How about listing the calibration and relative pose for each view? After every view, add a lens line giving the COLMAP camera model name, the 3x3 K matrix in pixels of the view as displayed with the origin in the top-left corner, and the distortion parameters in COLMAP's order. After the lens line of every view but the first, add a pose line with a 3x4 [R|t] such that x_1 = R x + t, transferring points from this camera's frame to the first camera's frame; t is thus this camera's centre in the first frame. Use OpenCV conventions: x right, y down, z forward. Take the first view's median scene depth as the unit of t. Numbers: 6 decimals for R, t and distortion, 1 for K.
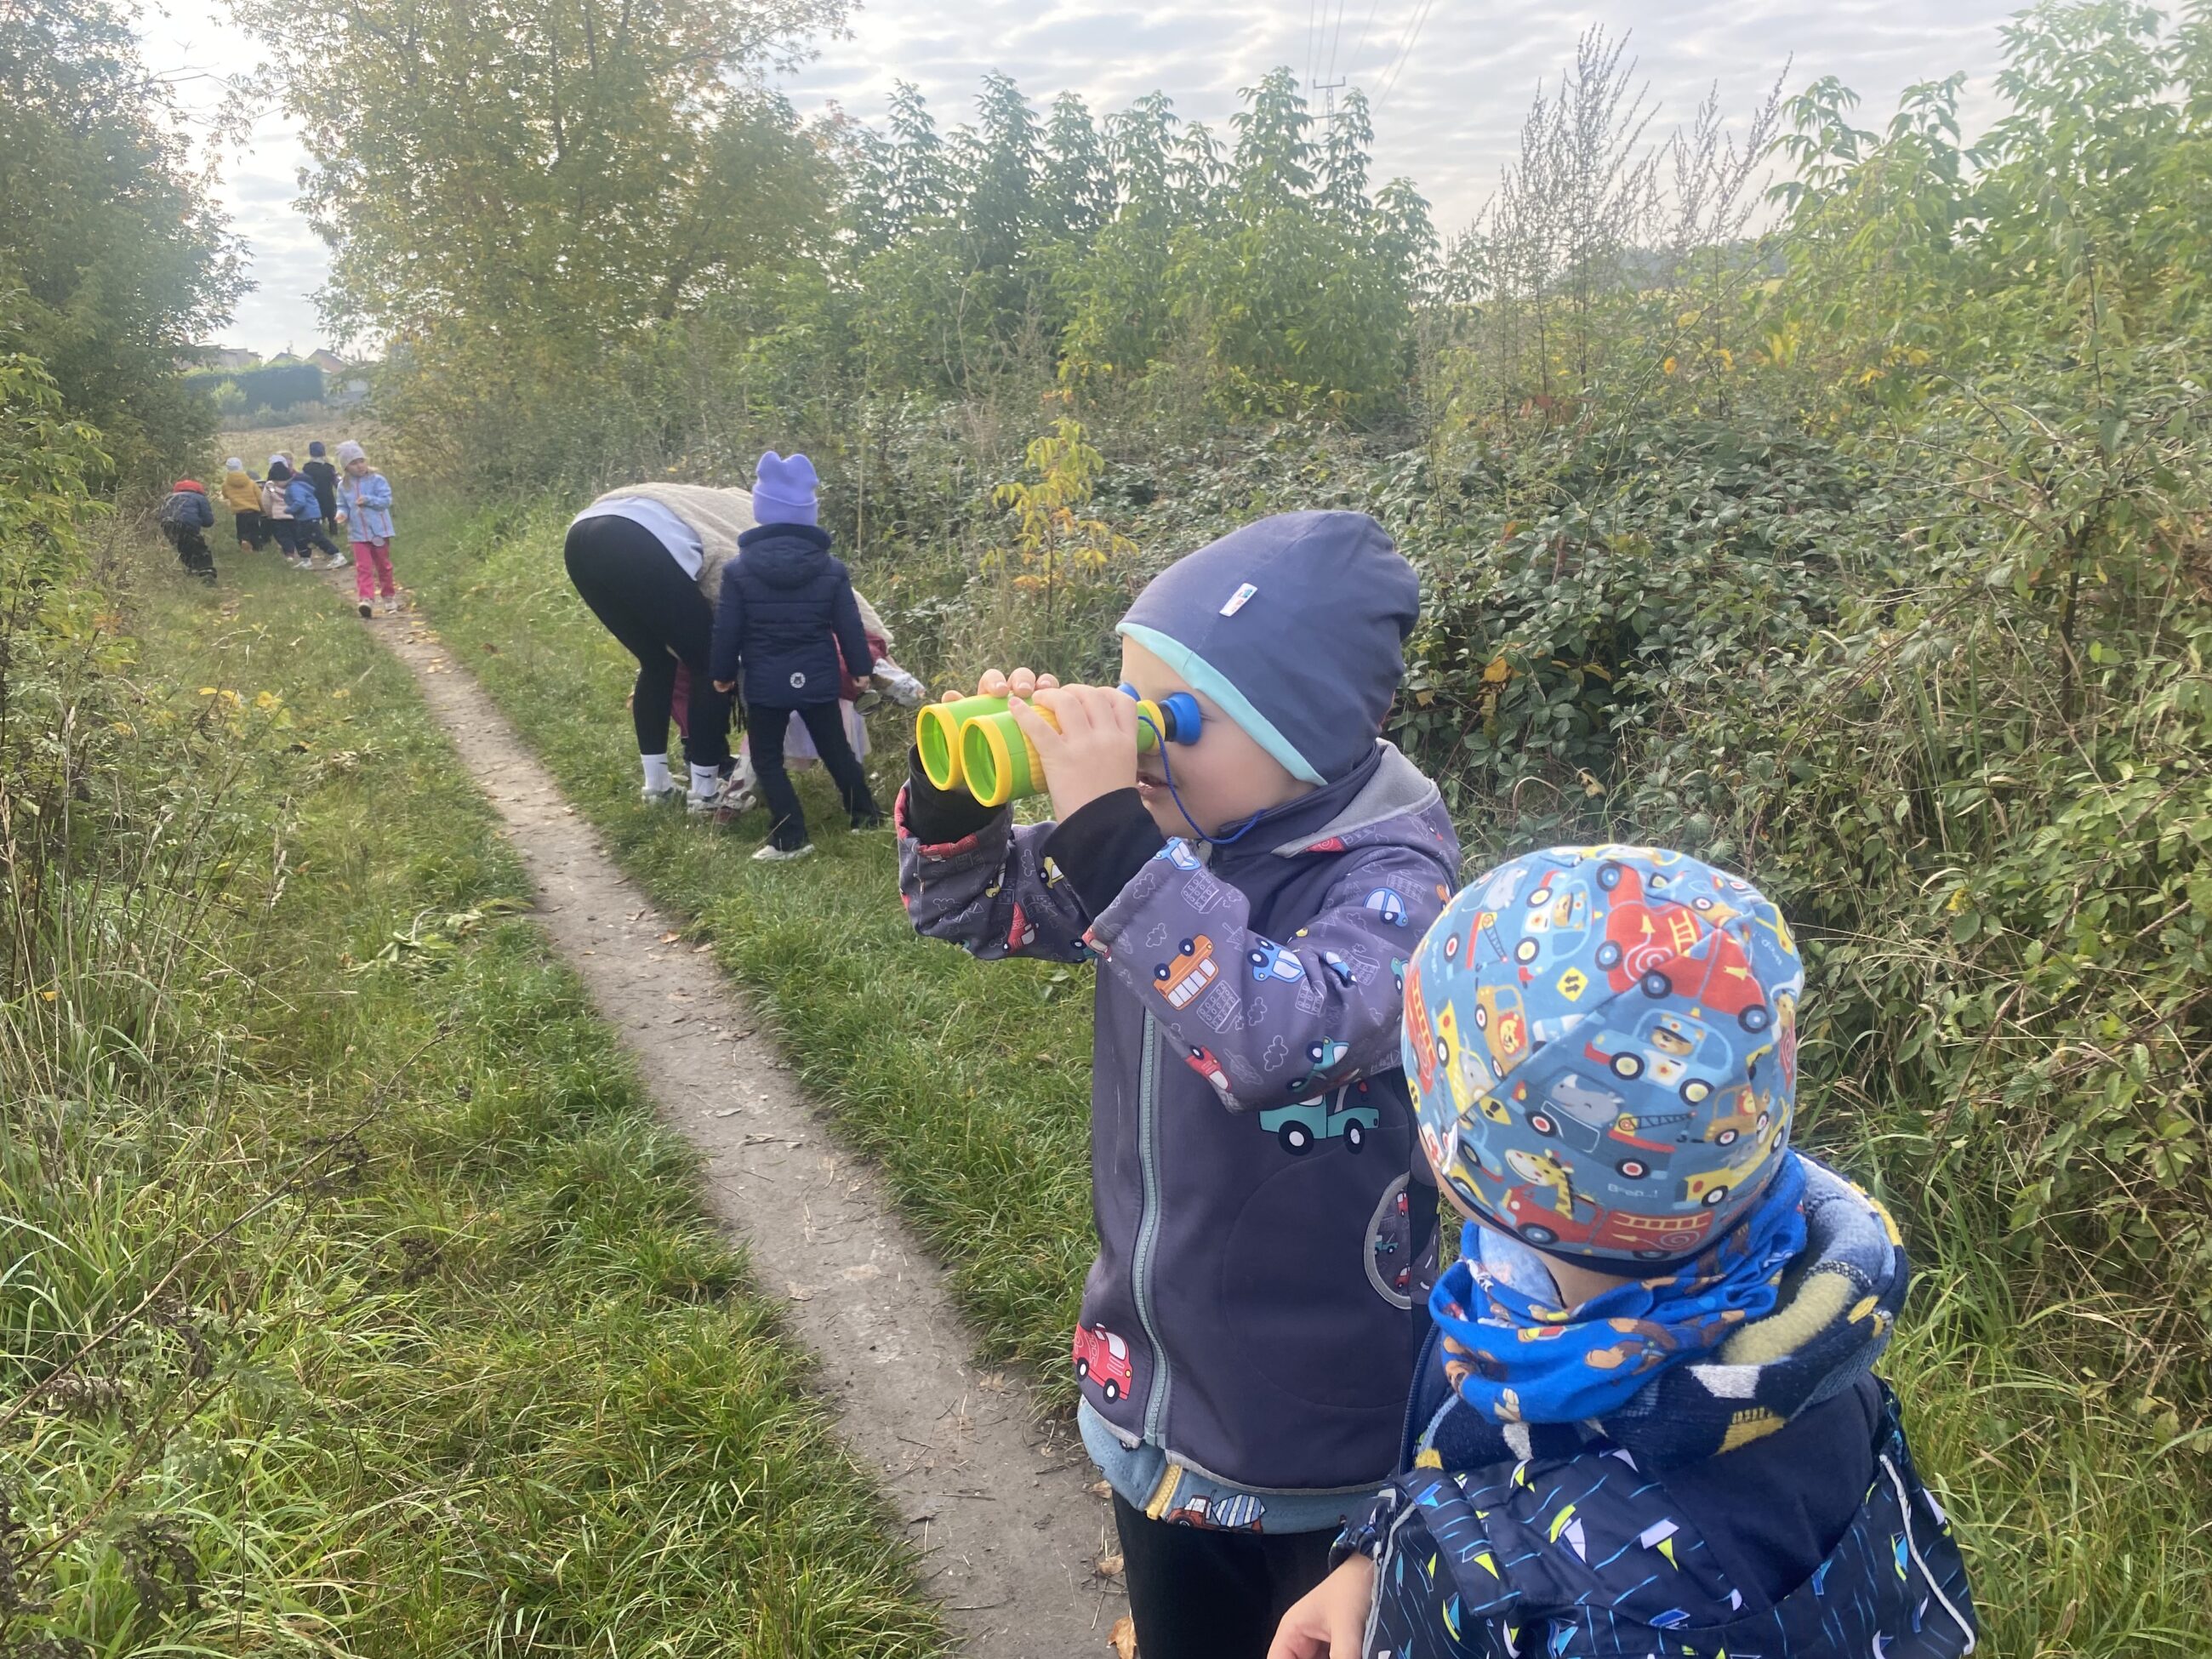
lens RADIAL K [[1499.0, 0, 1106.0], [0, 1499.0, 829.5], [0, 0, 1]] dist [0.074886, -0.121361]
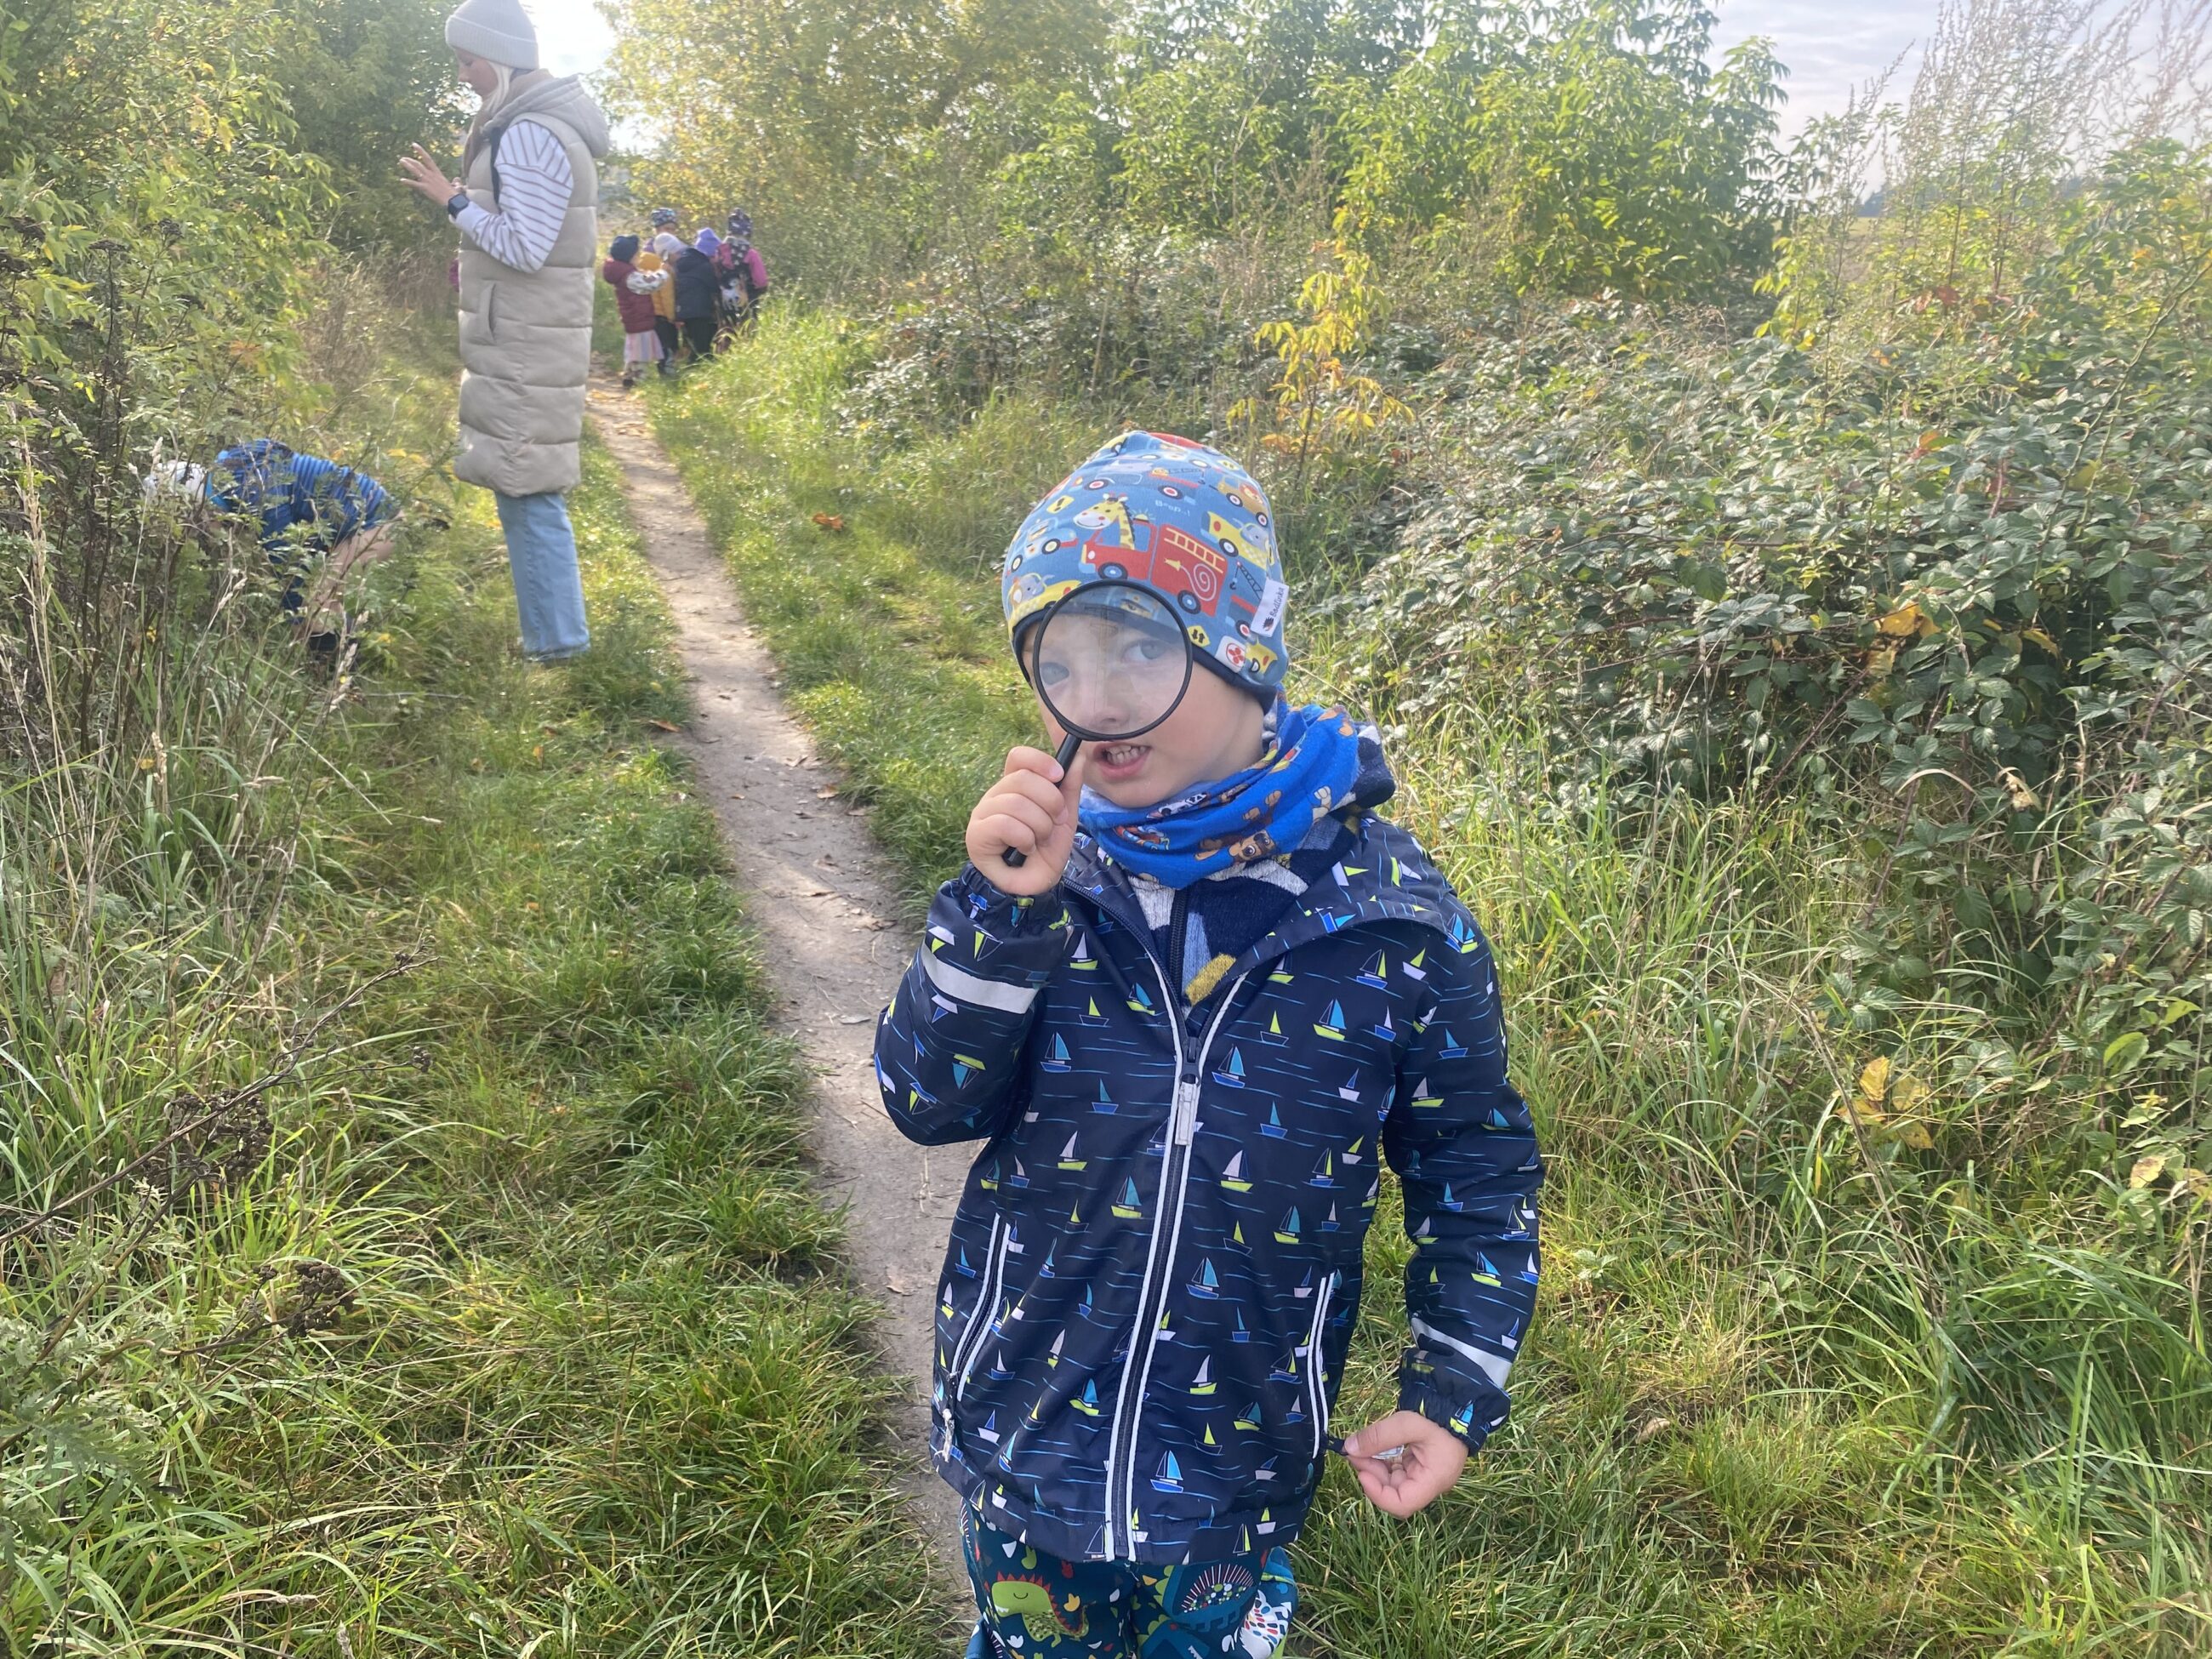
lens RADIAL K [[1499.0, 0, 1106.0], [0, 1499.0, 829.5], [0, 0, 1]] dist [0.074886, -0.121361]
pose [[0.982206, 0.151328, -0.111224, -0.018597], [-0.141768, 0.985856, 0.089390, -0.007325], [0.123178, -0.072031, 0.989767, 0.104163]]
